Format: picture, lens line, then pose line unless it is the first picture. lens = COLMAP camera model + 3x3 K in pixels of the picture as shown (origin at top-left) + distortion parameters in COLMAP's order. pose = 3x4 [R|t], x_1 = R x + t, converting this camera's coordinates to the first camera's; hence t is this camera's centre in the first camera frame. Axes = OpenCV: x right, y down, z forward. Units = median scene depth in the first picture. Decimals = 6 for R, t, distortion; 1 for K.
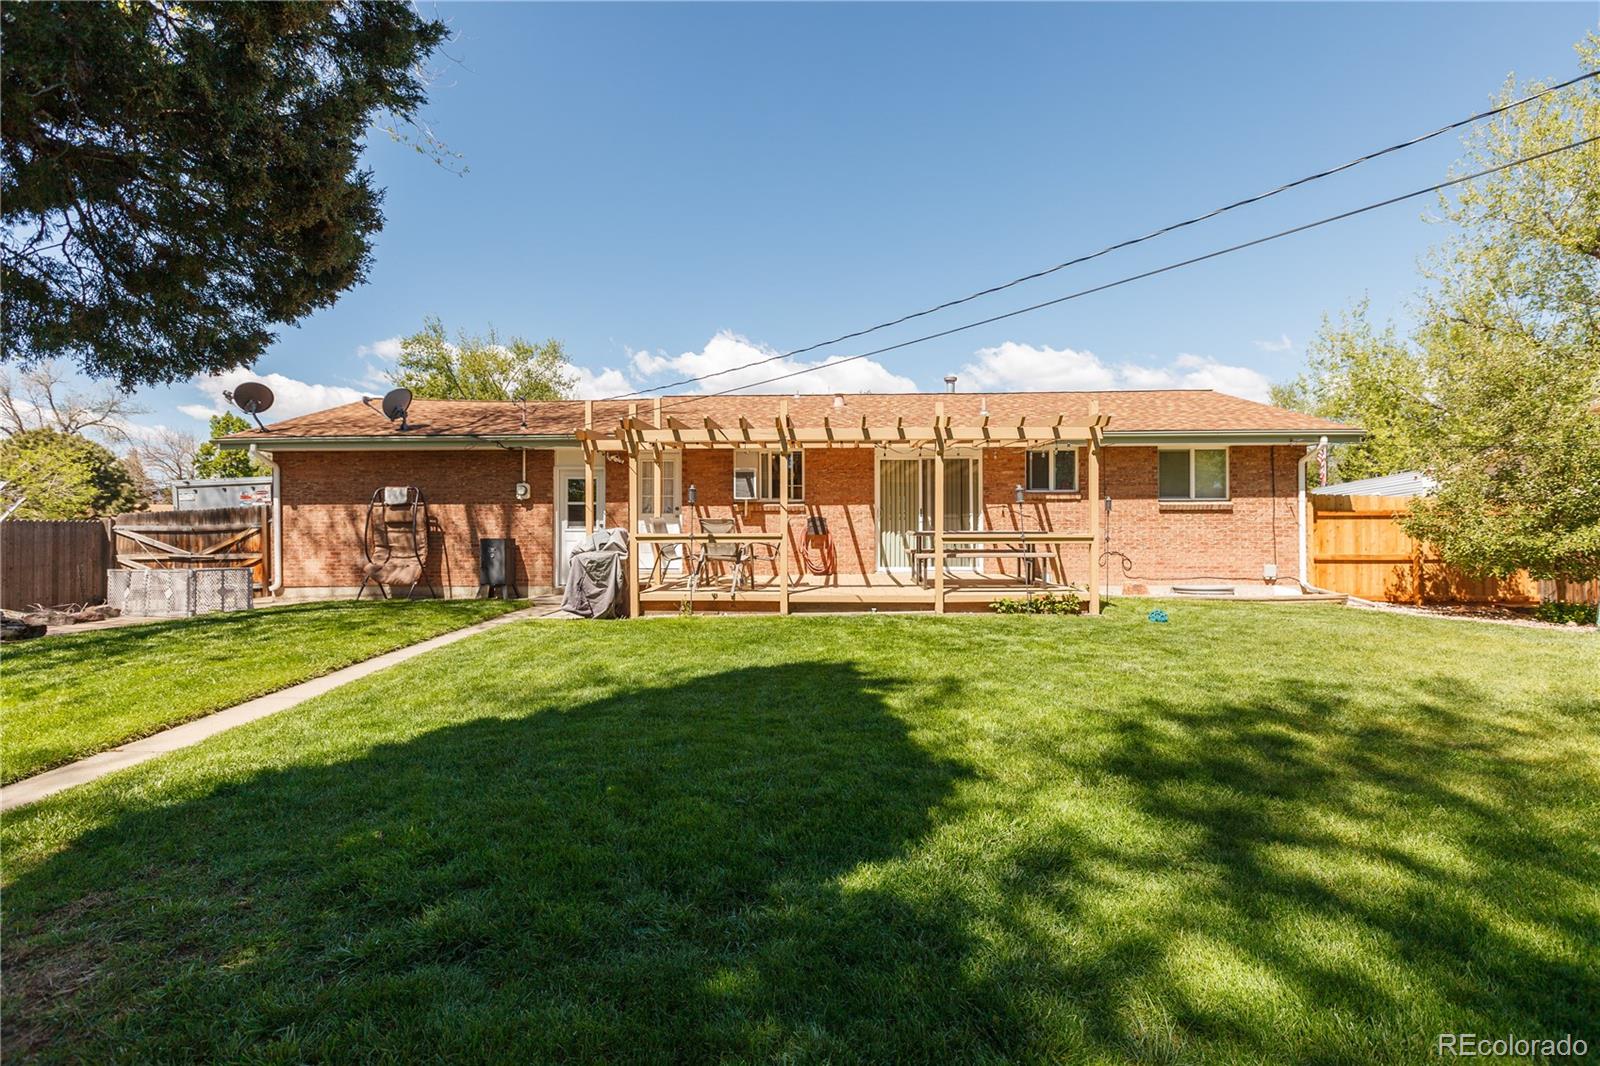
lens RADIAL K [[731.8, 0, 800.0], [0, 731.8, 533.0], [0, 0, 1]] dist [0.000703, 0.000134]
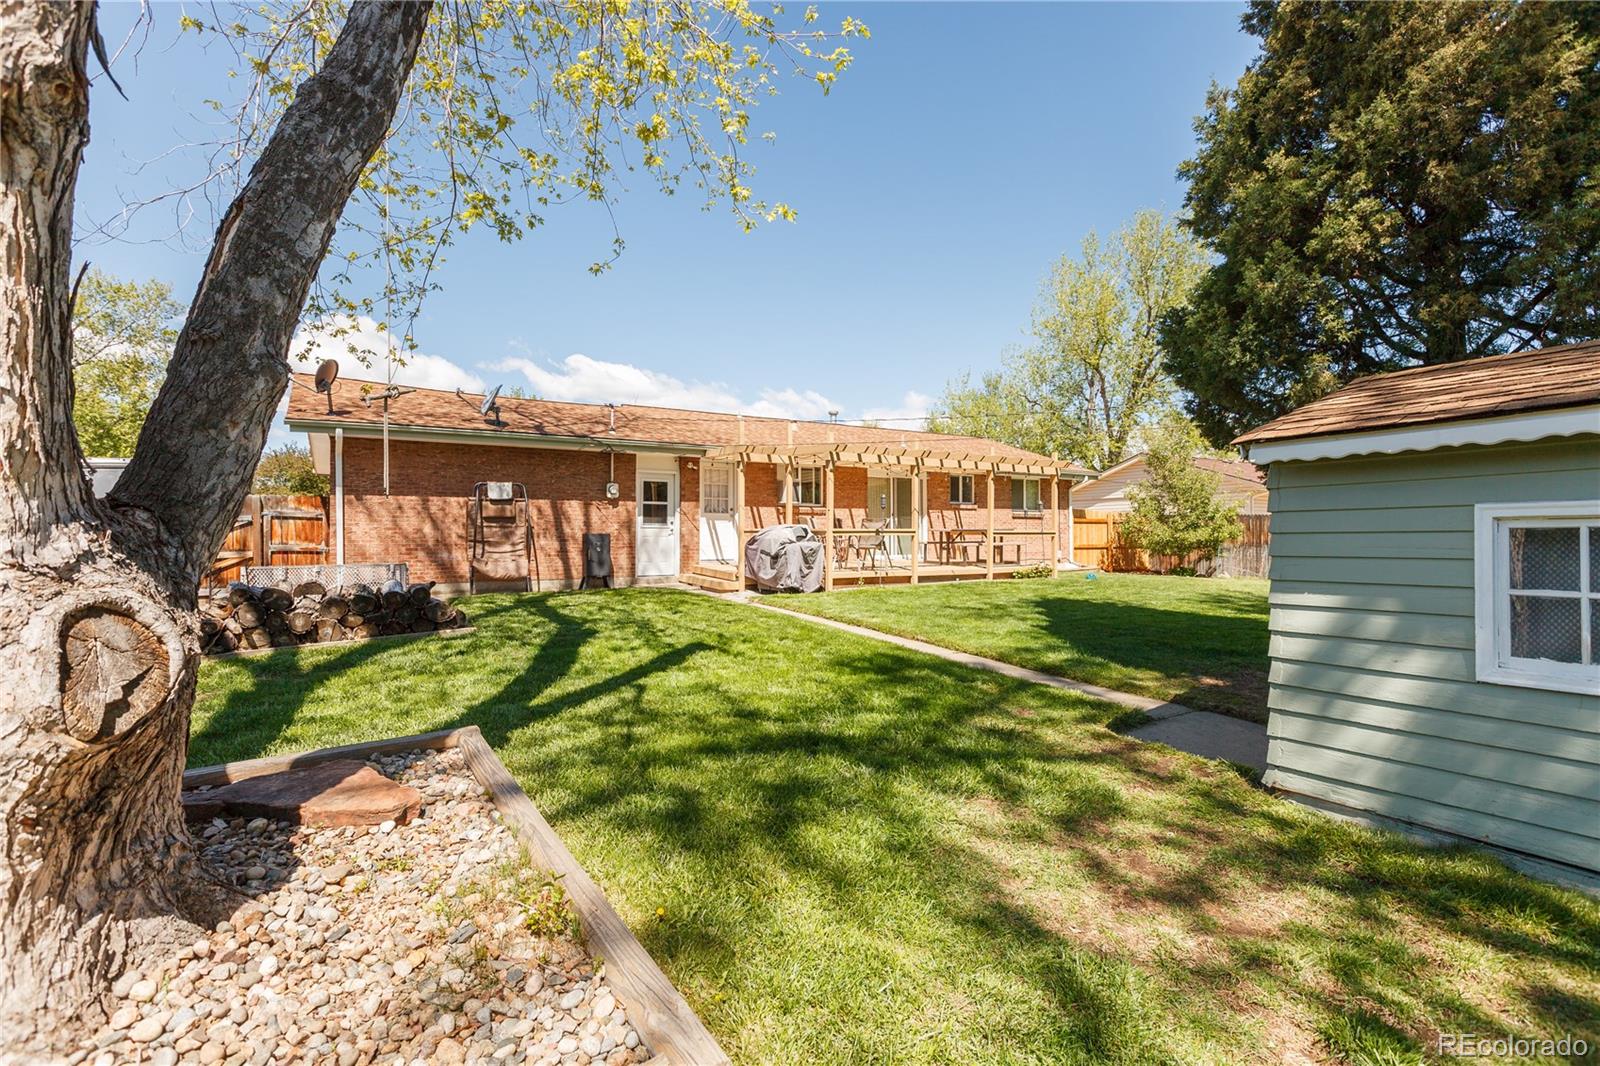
lens RADIAL K [[731.8, 0, 800.0], [0, 731.8, 533.0], [0, 0, 1]] dist [0.000703, 0.000134]
pose [[0.827464, 0.001715, 0.561516, -0.783693], [-0.004183, 0.999986, 0.003110, 0.002528], [-0.561503, -0.004922, 0.827460, -0.069479]]
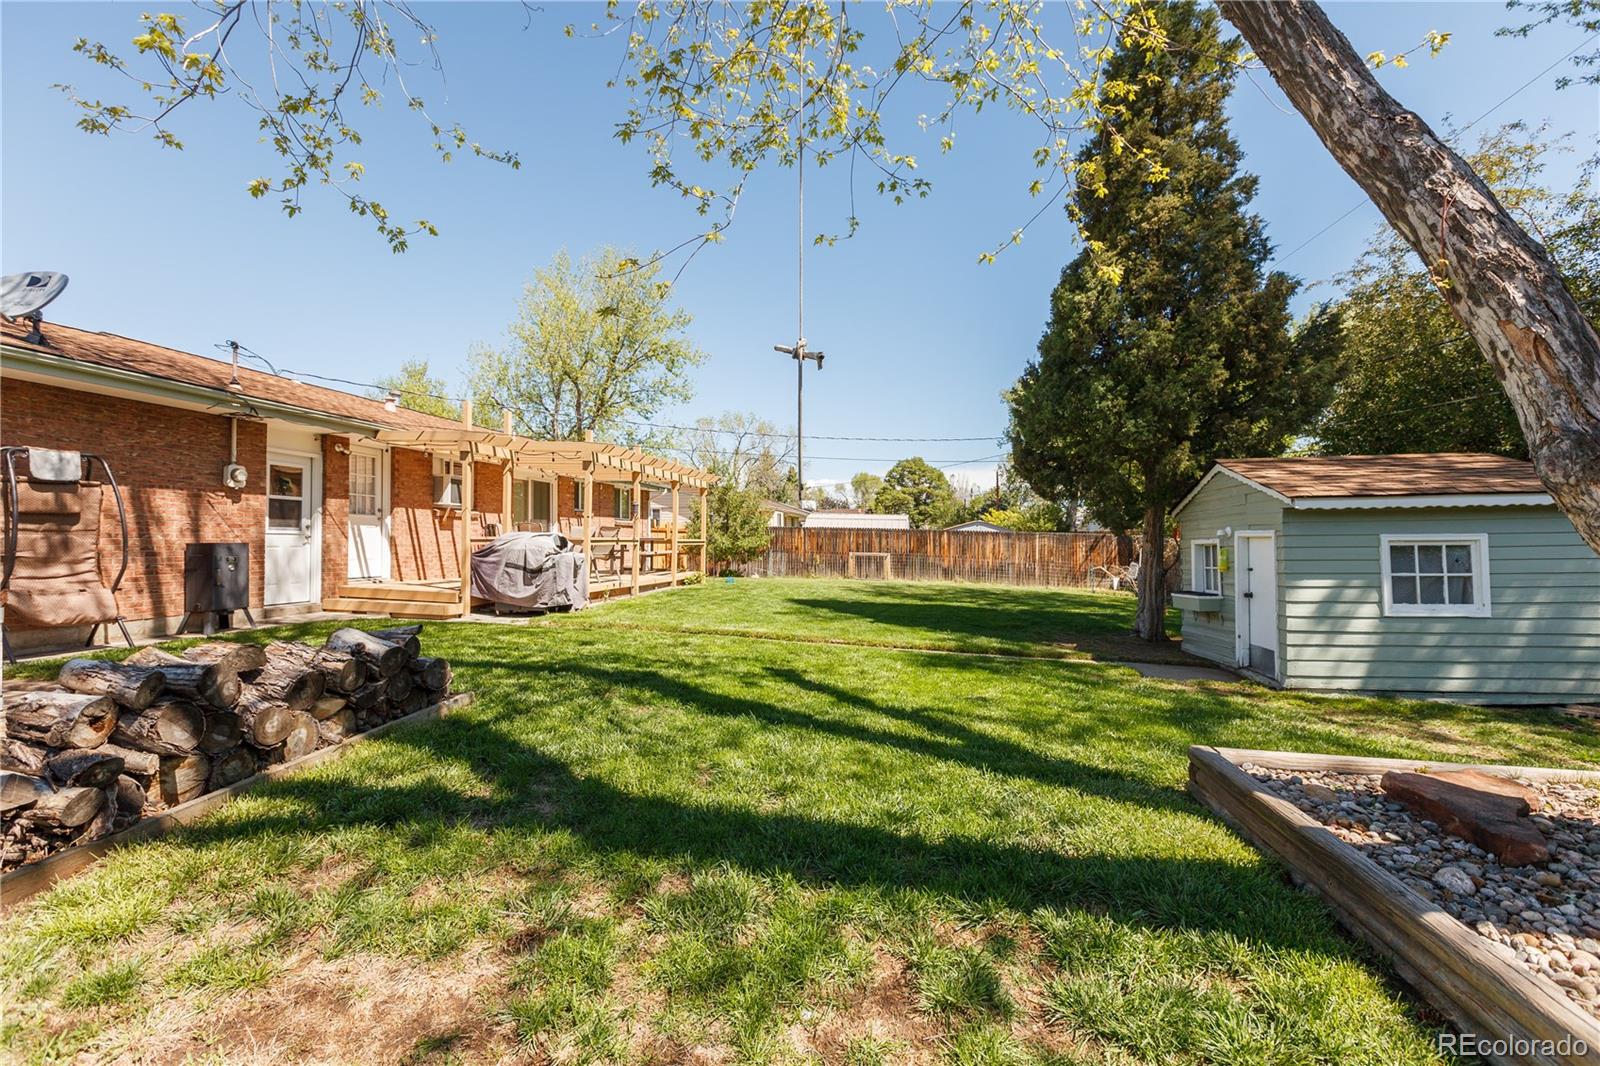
lens RADIAL K [[731.8, 0, 800.0], [0, 731.8, 533.0], [0, 0, 1]] dist [0.000703, 0.000134]
pose [[0.127642, 0.010763, 0.991762, -1.046701], [-0.008582, 0.999916, -0.009747, 0.000379], [-0.991783, -0.007267, 0.127723, 0.377560]]
